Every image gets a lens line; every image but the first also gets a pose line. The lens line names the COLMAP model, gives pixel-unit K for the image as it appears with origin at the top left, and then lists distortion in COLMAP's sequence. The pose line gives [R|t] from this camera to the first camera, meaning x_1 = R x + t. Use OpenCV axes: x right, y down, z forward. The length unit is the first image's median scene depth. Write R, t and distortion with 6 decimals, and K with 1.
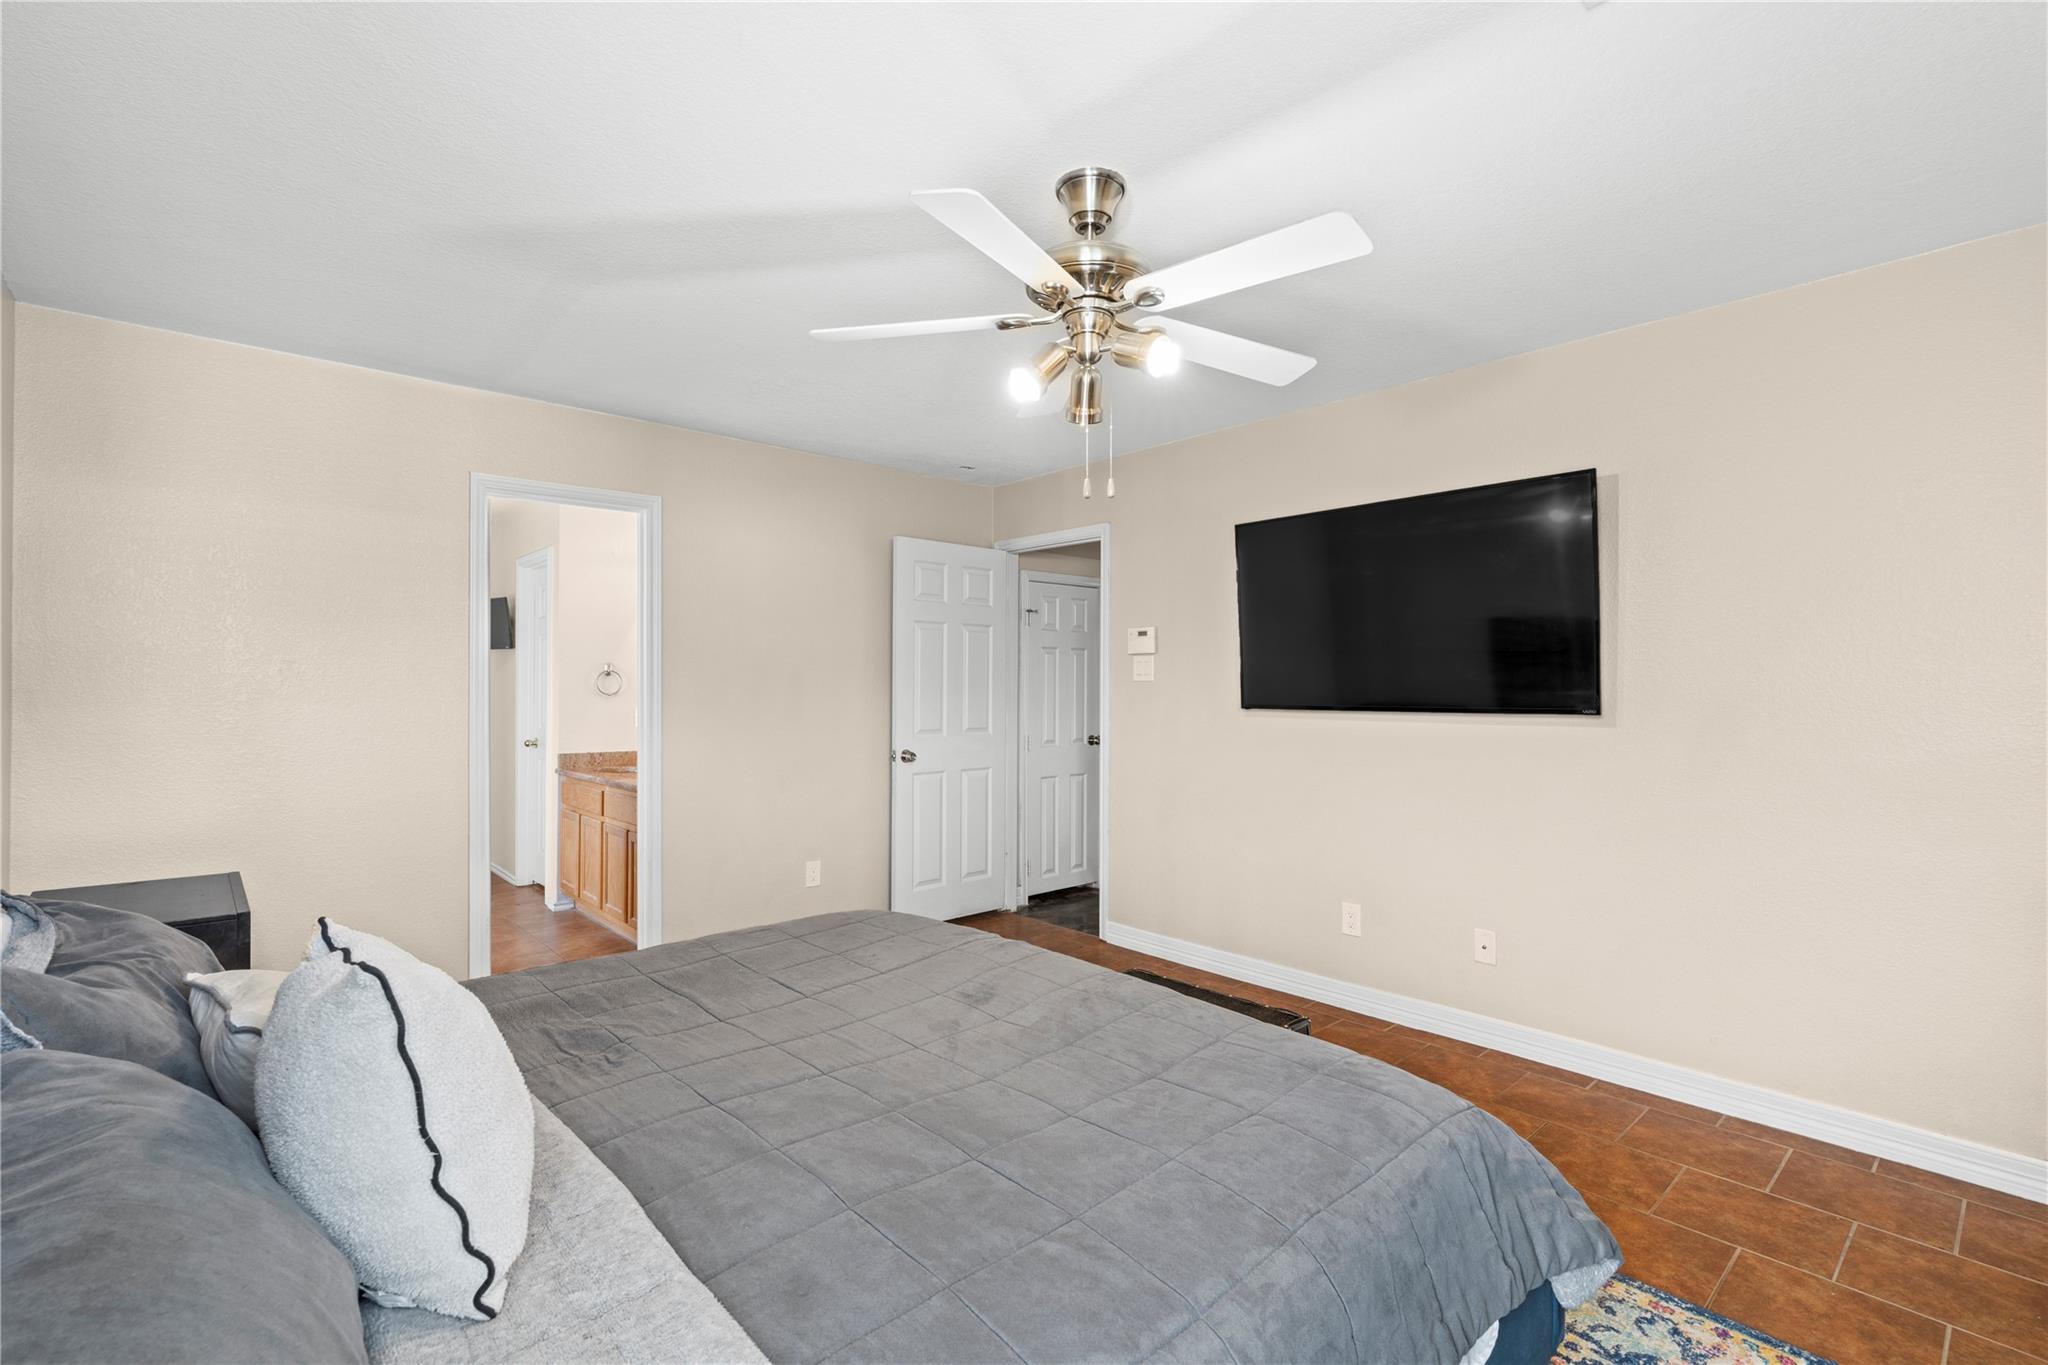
lens RADIAL K [[936.0, 0, 1027.9], [0, 936.0, 682.4], [0, 0, 1]] dist [-0.006523, -0.000576]
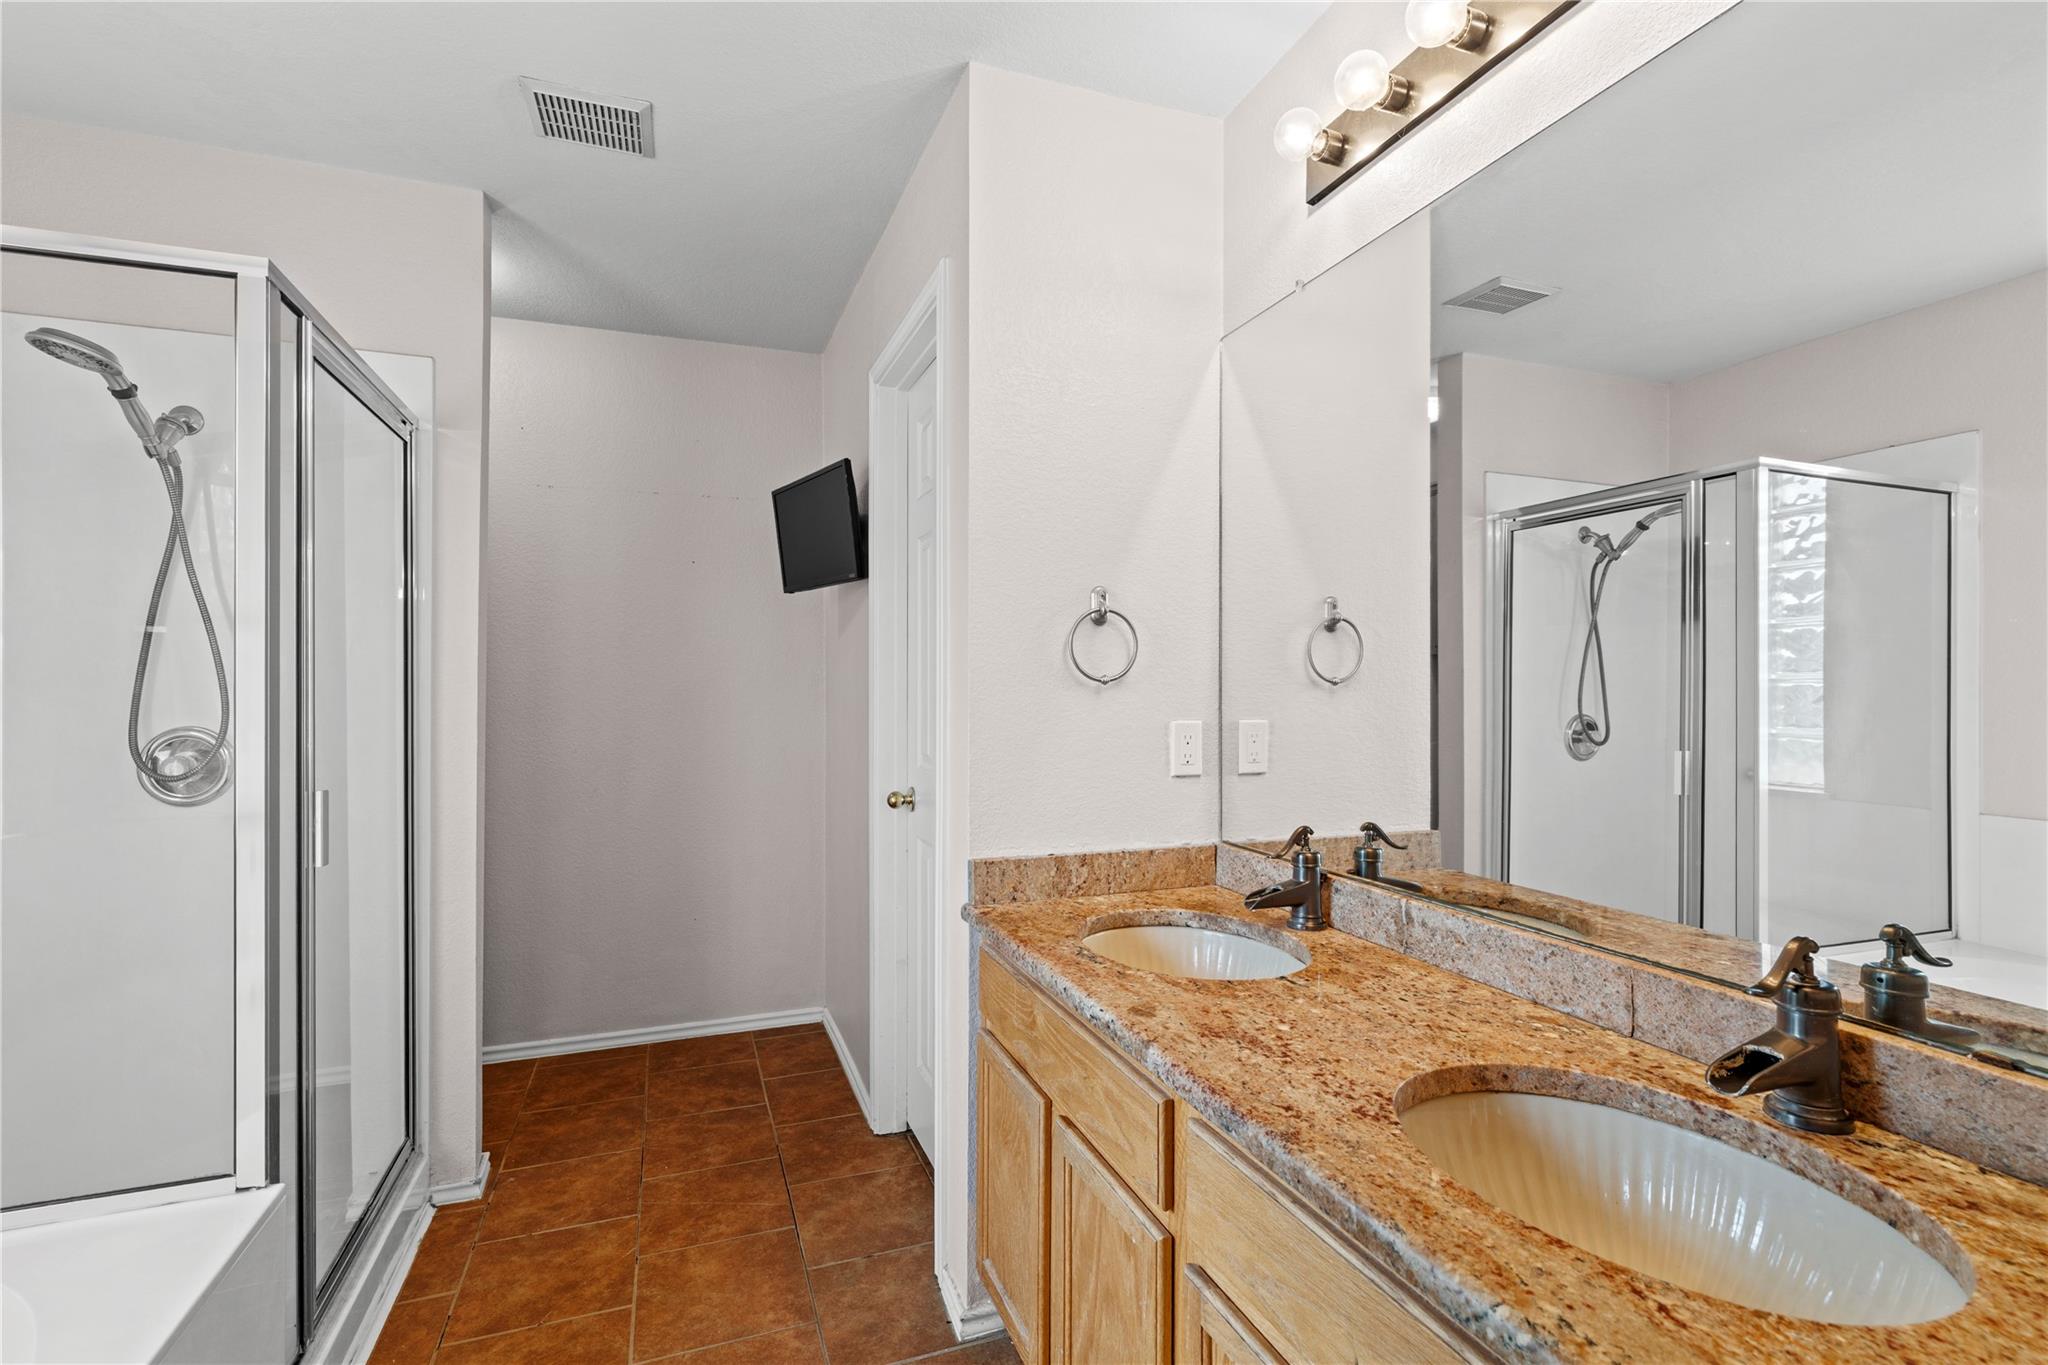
lens RADIAL K [[936.0, 0, 1023.1], [0, 936.0, 689.1], [0, 0, 1]] dist [-0.006523, -0.000576]
pose [[0.931219, -0.003850, -0.364439, -0.349615], [0.004180, 0.999991, 0.000117, 0.016008], [0.364435, -0.001632, 0.931227, 0.671405]]
